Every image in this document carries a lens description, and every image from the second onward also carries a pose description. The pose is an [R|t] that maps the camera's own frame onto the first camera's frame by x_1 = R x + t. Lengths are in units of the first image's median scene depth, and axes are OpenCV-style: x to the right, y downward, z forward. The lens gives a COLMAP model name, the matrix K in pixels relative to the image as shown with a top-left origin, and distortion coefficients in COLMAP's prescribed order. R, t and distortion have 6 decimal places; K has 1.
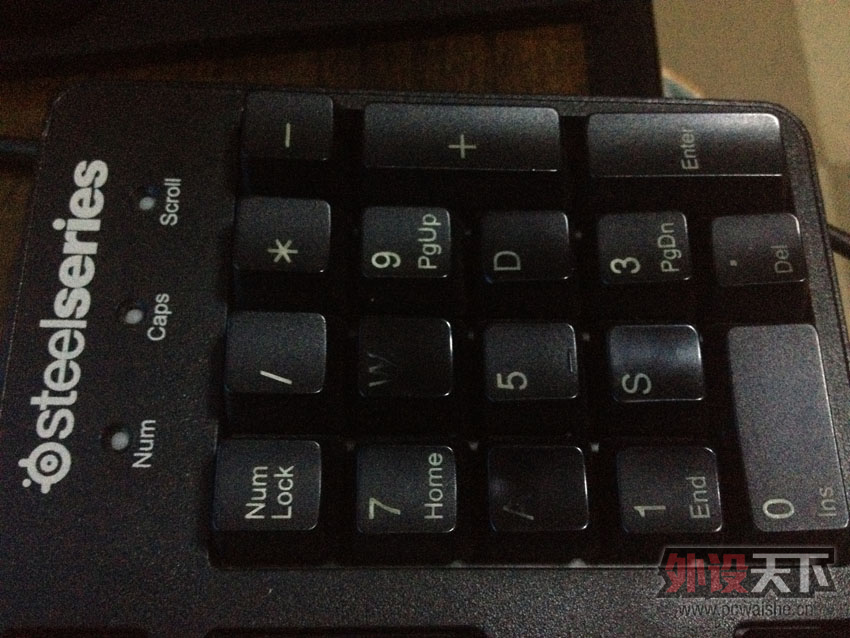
lens RADIAL K [[837.7, 0, 425.0], [0, 837.7, 319.0], [0, 0, 1]] dist [0.169505, -0.509365]
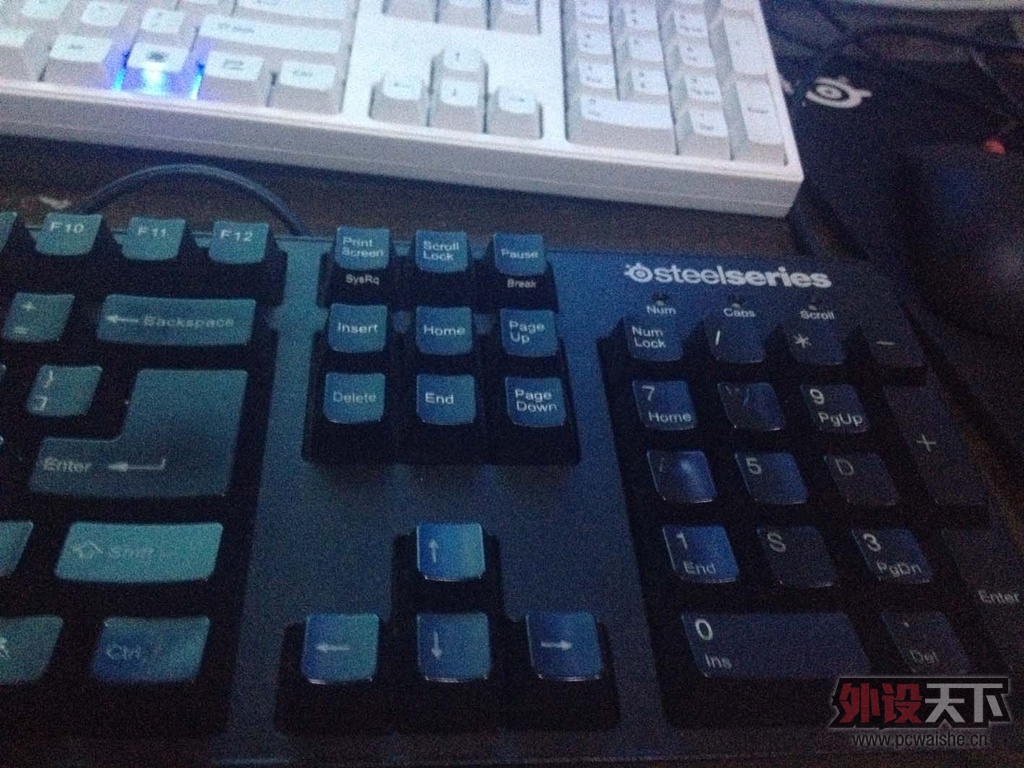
lens RADIAL K [[1009.2, 0, 512.0], [0, 1009.2, 384.0], [0, 0, 1]] dist [0.169505, -0.509365]
pose [[0.076149, 0.680109, -0.729146, 1.163641], [-0.966155, 0.231087, 0.114644, 0.227083], [0.246466, 0.695738, 0.674688, -0.312157]]
